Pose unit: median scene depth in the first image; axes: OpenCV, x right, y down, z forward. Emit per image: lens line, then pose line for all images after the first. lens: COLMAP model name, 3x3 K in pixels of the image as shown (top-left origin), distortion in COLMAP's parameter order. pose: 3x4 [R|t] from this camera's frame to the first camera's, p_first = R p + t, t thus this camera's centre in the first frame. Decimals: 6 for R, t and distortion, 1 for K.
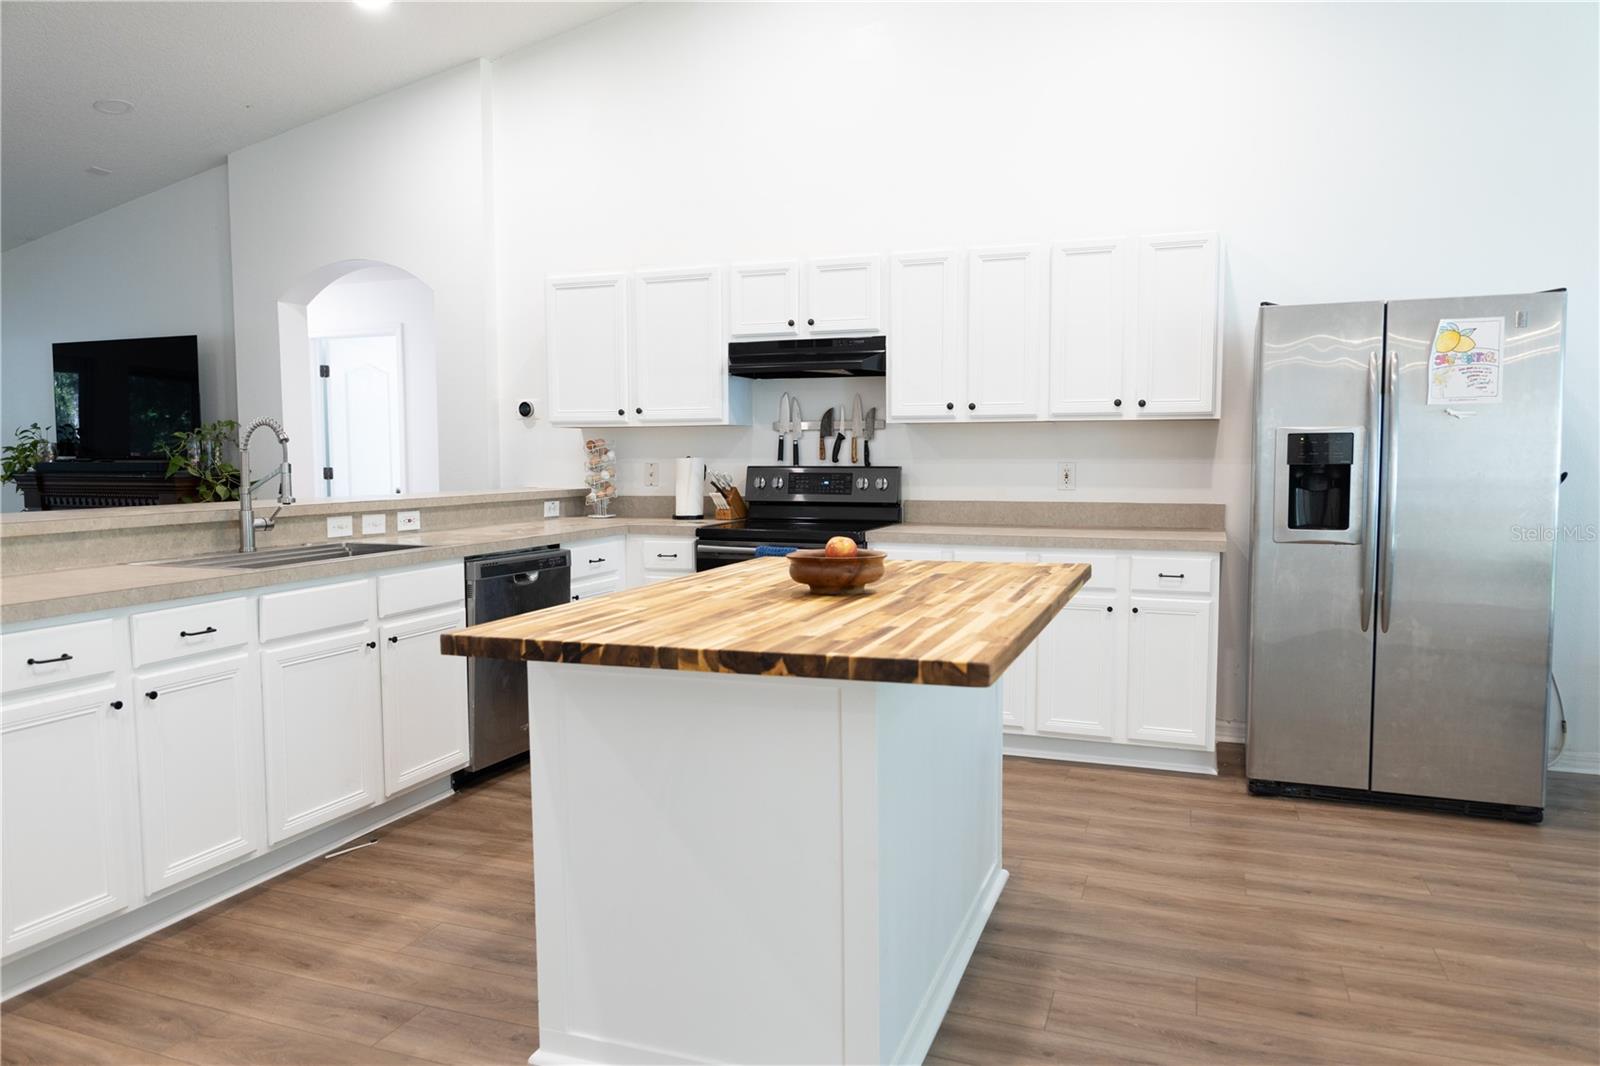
lens RADIAL K [[1069.5, 0, 800.0], [0, 1069.5, 533.0], [0, 0, 1]] dist [-0.002535, -0.002609]
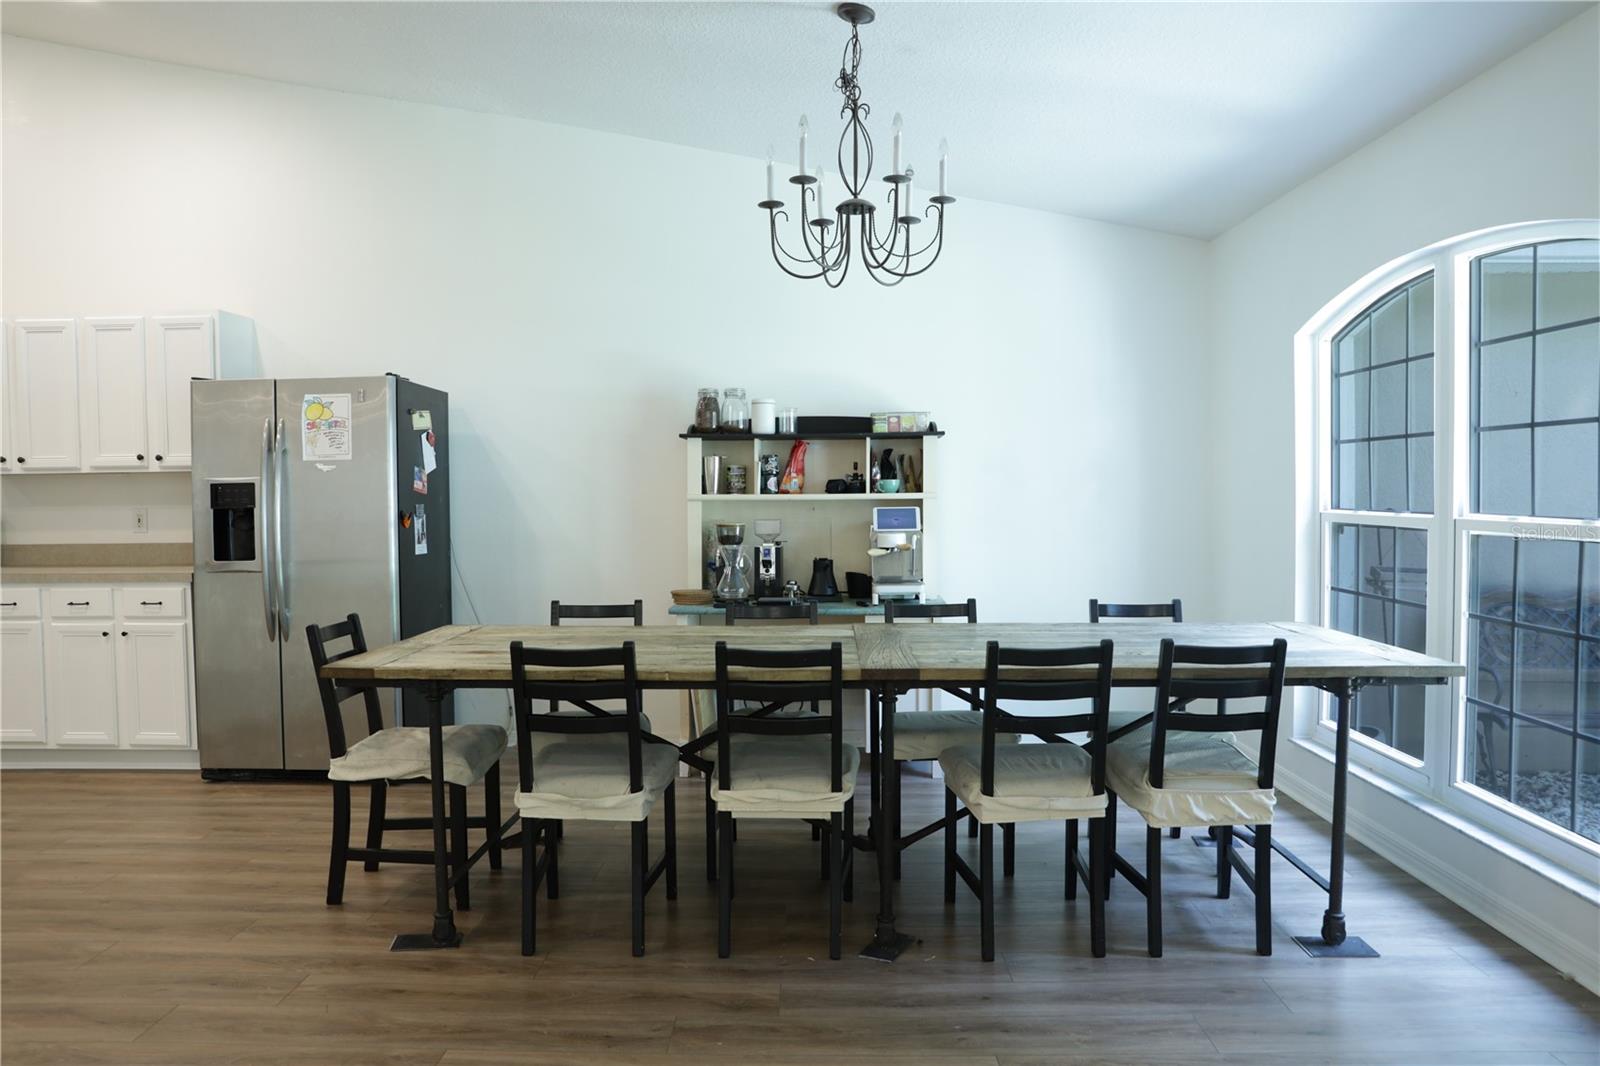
lens RADIAL K [[1092.5, 0, 800.0], [0, 1092.5, 533.0], [0, 0, 1]] dist [-0.110162, 0.079945]
pose [[0.944012, -0.017860, 0.329429, 0.588107], [0.031618, 0.998835, -0.036454, 0.025424], [-0.328394, 0.044829, 0.943476, -0.320594]]
